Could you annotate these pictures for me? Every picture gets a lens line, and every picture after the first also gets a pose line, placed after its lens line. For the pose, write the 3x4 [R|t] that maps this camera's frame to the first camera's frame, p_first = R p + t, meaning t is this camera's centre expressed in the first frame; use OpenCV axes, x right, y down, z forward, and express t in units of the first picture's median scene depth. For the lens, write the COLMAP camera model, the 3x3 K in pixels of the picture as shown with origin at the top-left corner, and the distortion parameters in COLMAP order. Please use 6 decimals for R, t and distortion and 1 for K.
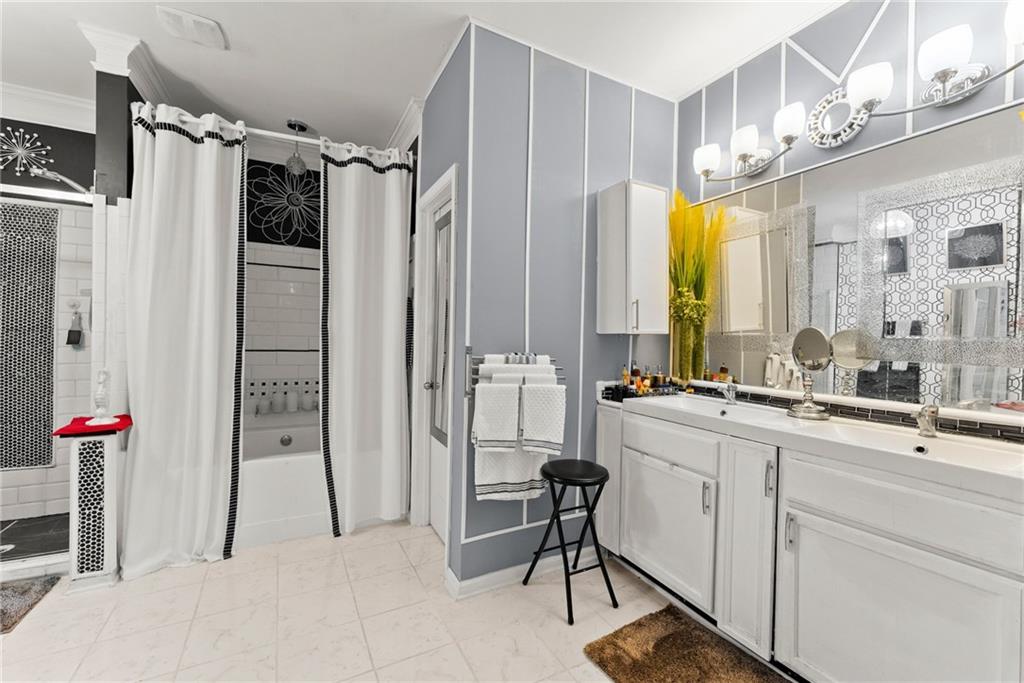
lens RADIAL K [[421.2, 0, 510.8], [0, 421.2, 340.0], [0, 0, 1]] dist [0.001843, -0.000643]
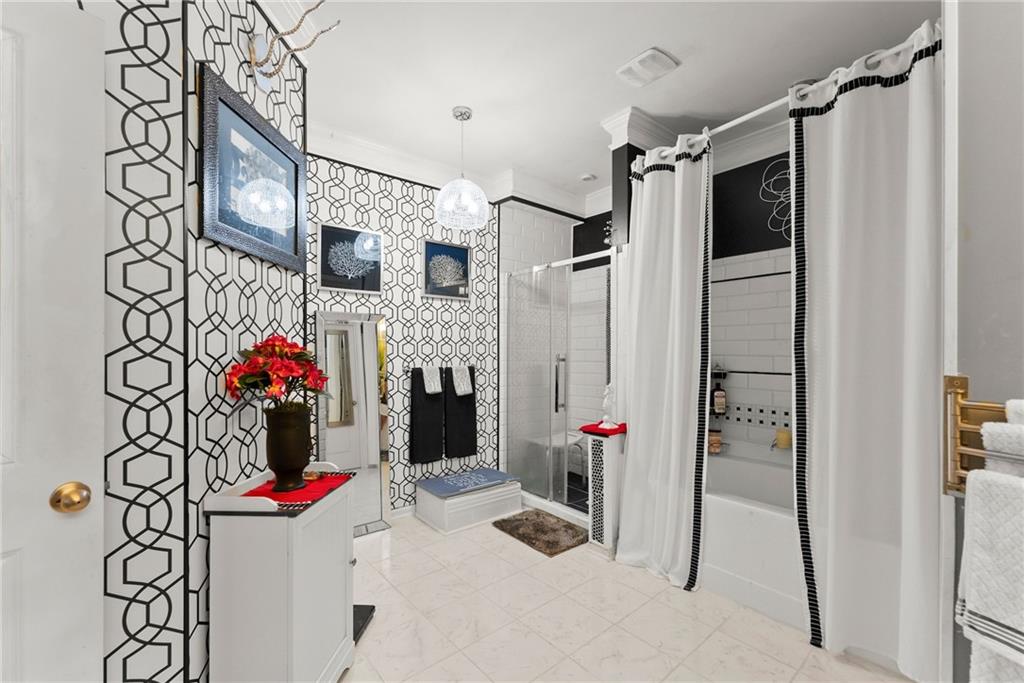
lens RADIAL K [[421.2, 0, 484.2], [0, 421.2, 352.8], [0, 0, 1]] dist [0.001843, -0.000643]
pose [[0.206304, -0.018293, -0.978317, 0.173451], [-0.000456, 0.999823, -0.018791, -0.000888], [0.978488, 0.004323, 0.206259, 0.346117]]
